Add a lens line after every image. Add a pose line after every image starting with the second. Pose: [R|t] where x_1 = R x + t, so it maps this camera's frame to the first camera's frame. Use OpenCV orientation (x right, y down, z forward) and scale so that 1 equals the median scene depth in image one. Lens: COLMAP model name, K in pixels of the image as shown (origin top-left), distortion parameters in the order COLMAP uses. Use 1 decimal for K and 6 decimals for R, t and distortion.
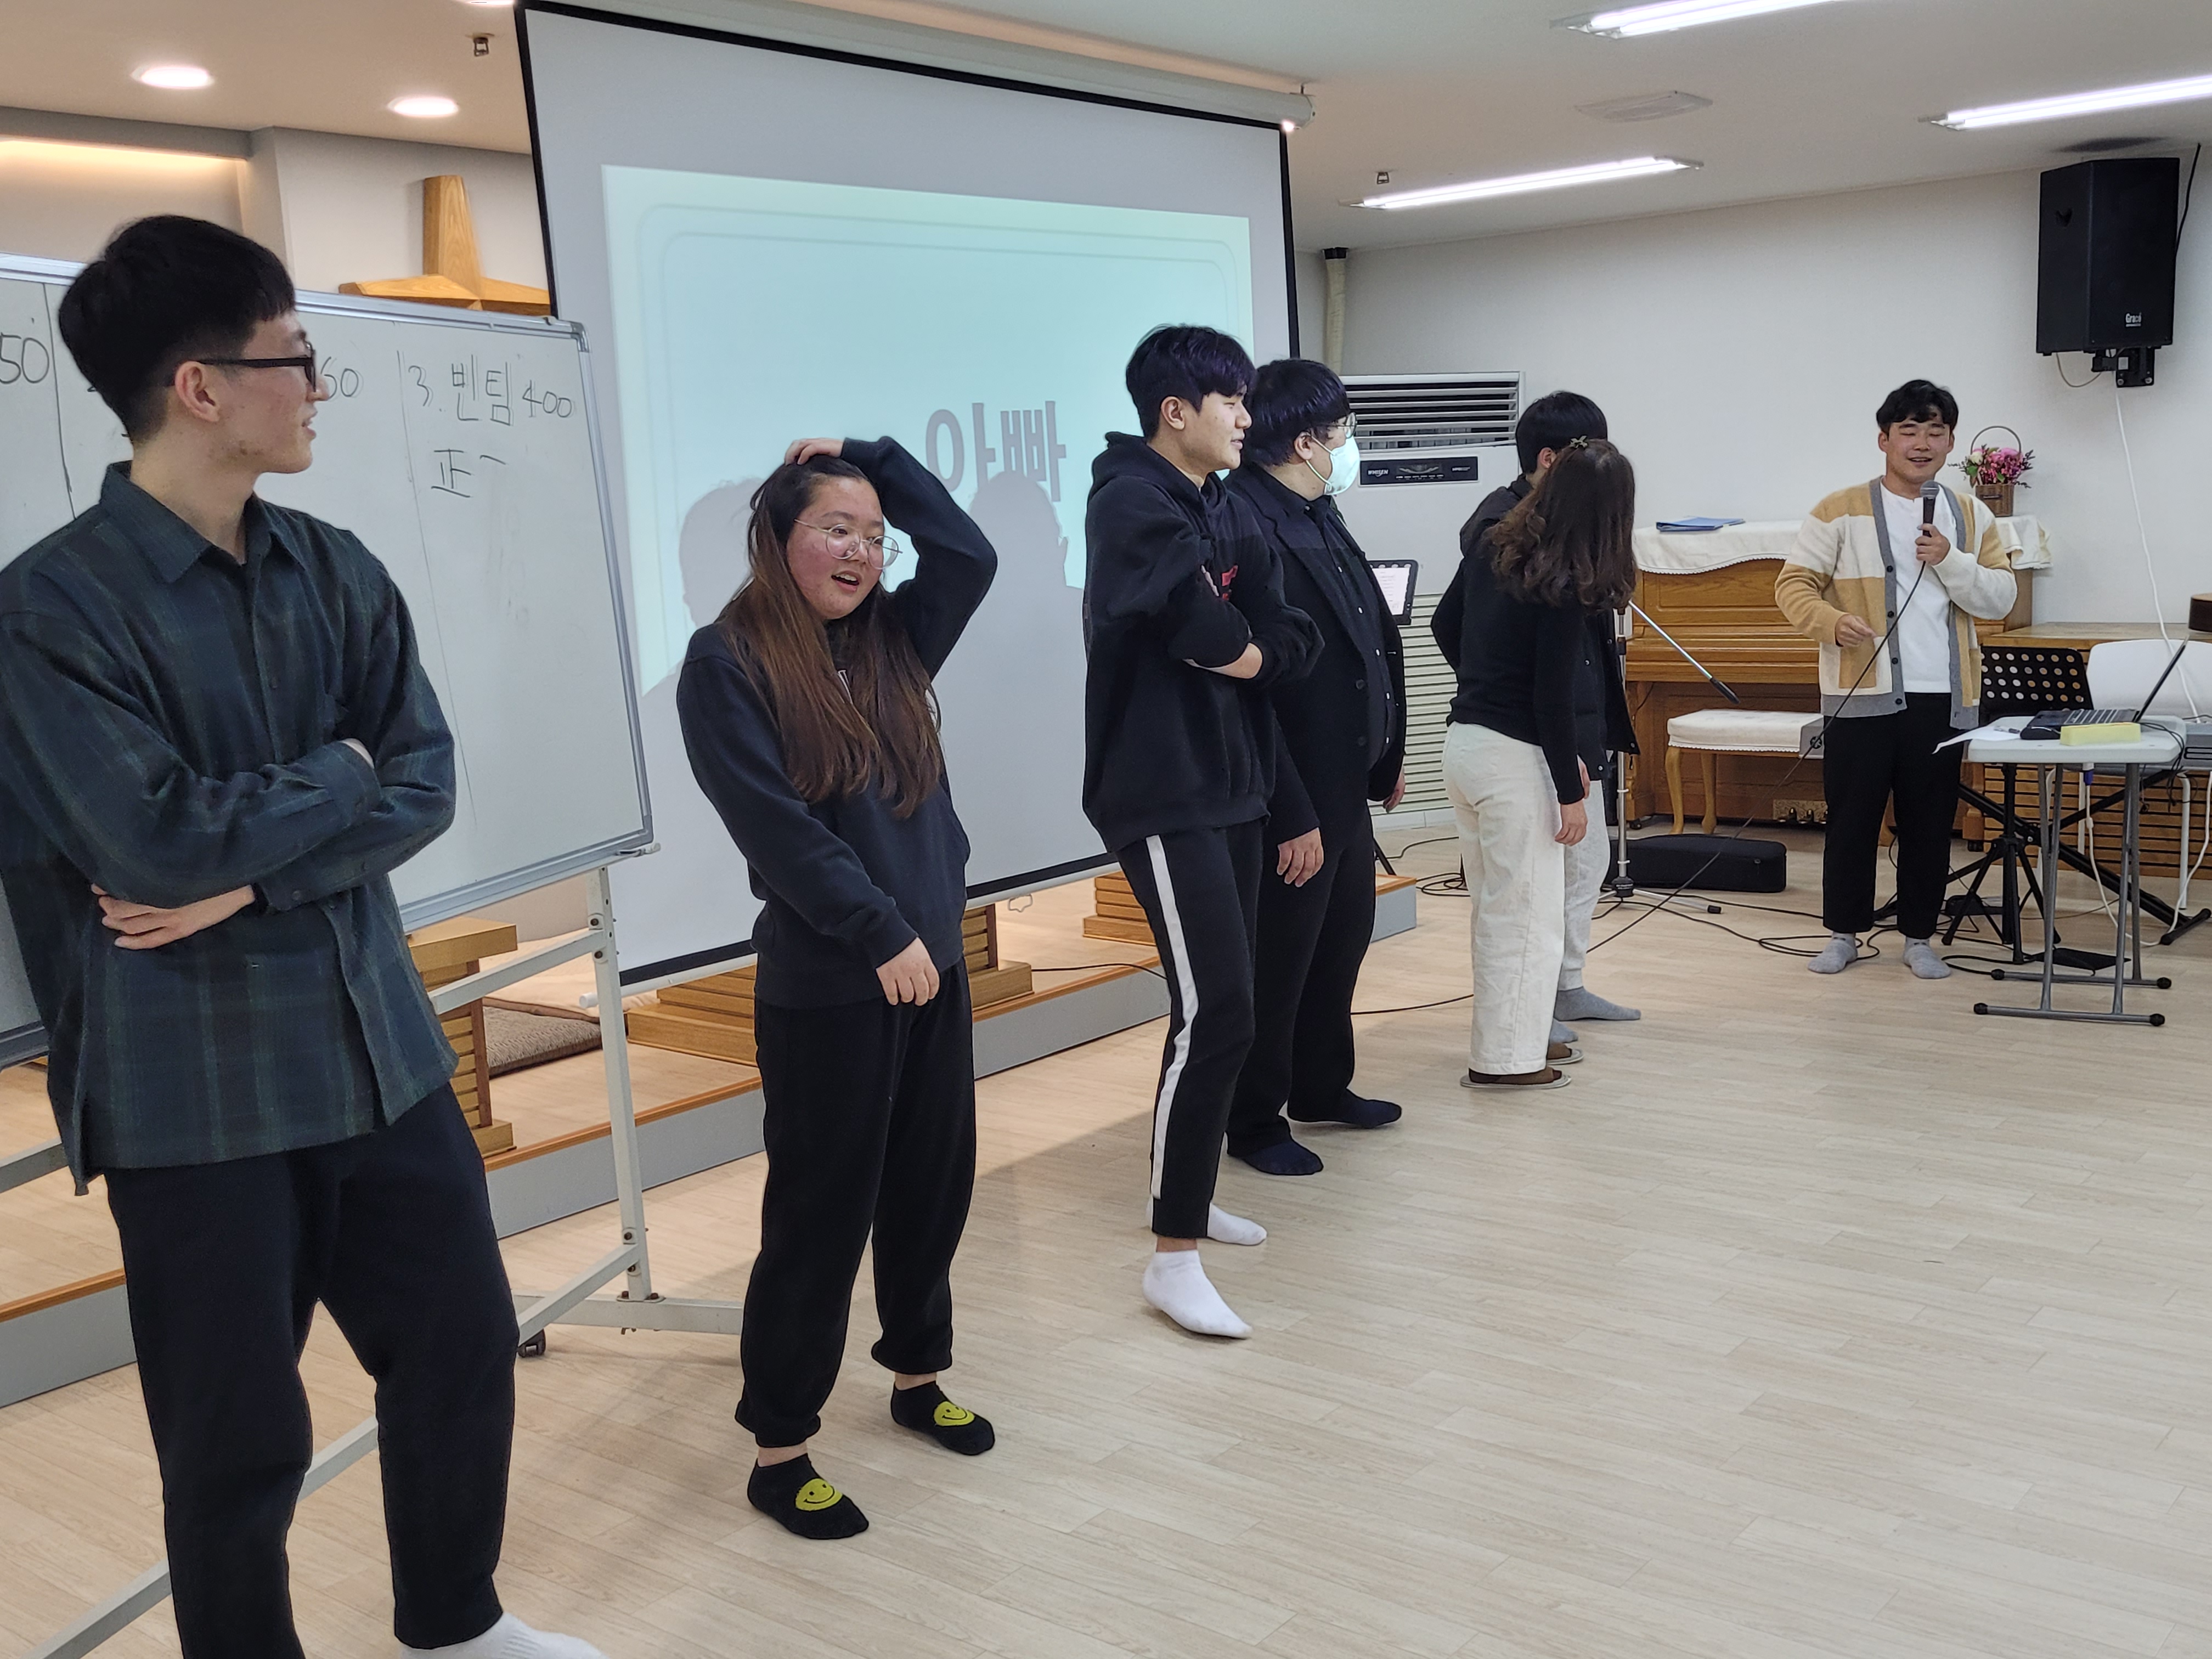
lens RADIAL K [[2263.0, 0, 1106.0], [0, 2263.0, 829.5], [0, 0, 1]] dist [0.056043, -0.034597]
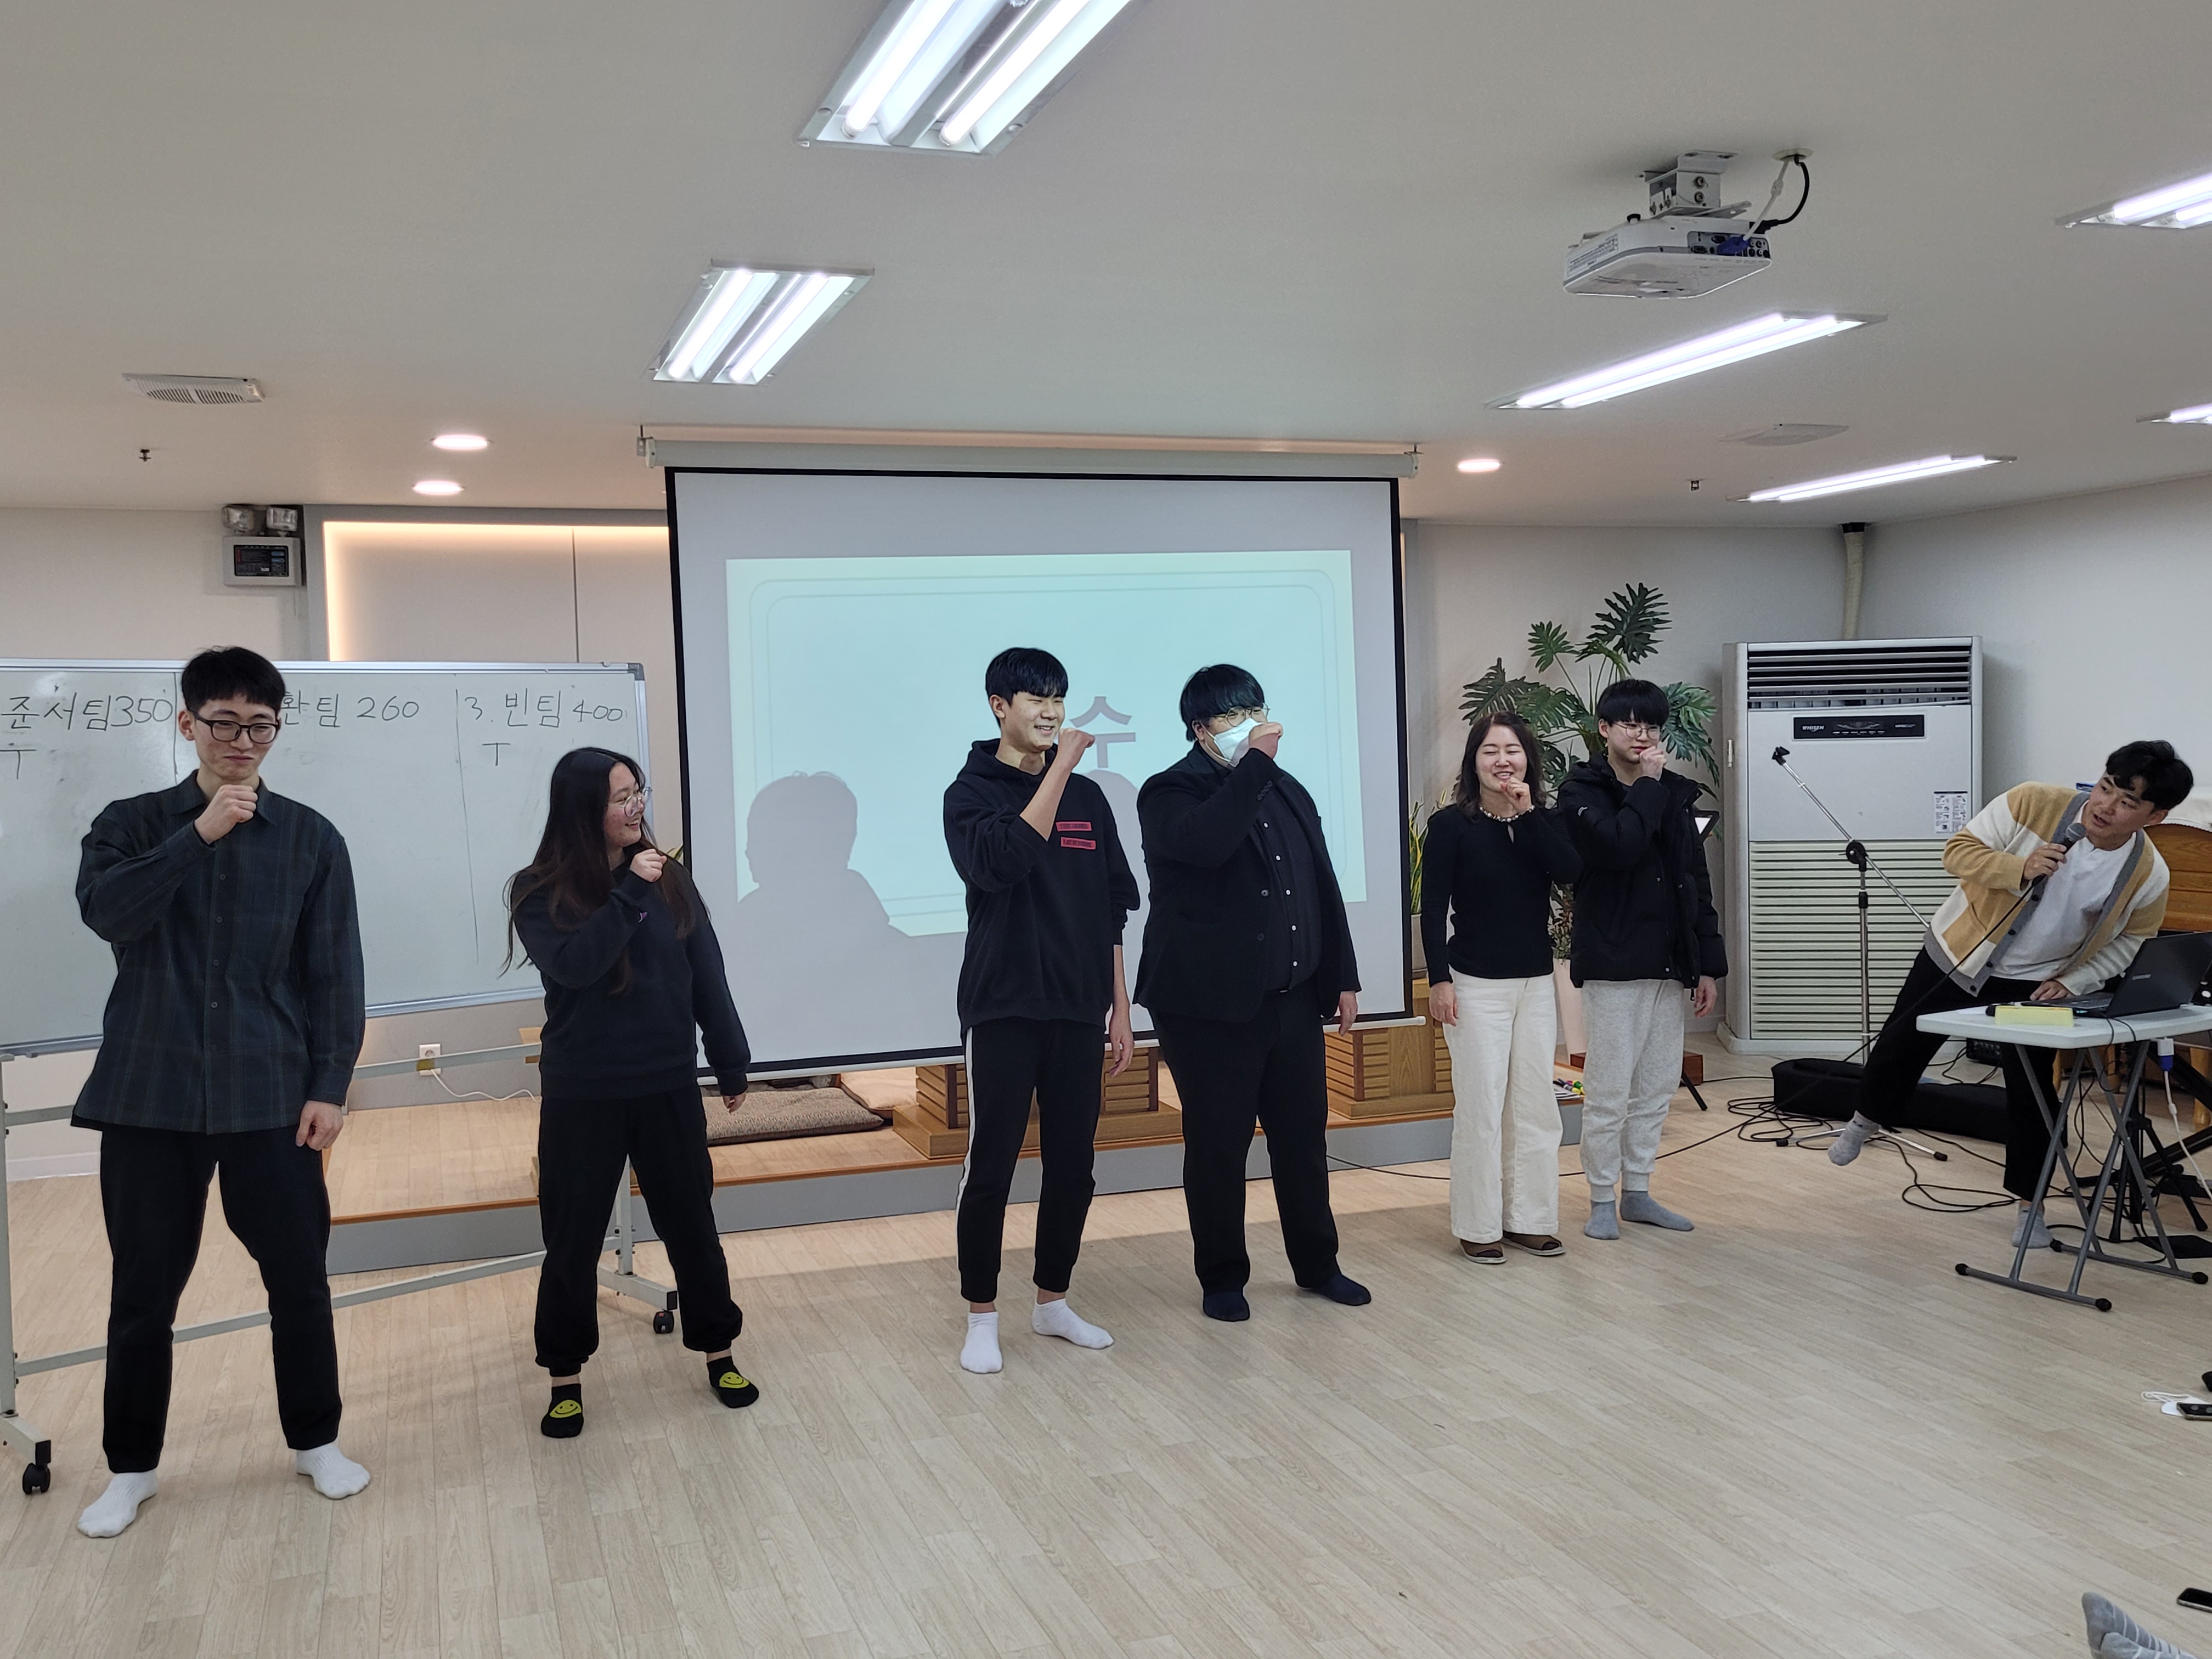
lens RADIAL K [[2057.1, 0, 1109.3], [0, 2057.1, 795.5], [0, 0, 1]] dist [0.061278, -0.052556]
pose [[0.836159, 0.038683, -0.547122, 0.586157], [-0.090741, 0.993521, -0.068432, -0.037779], [0.540929, 0.106866, 0.834251, -0.033873]]
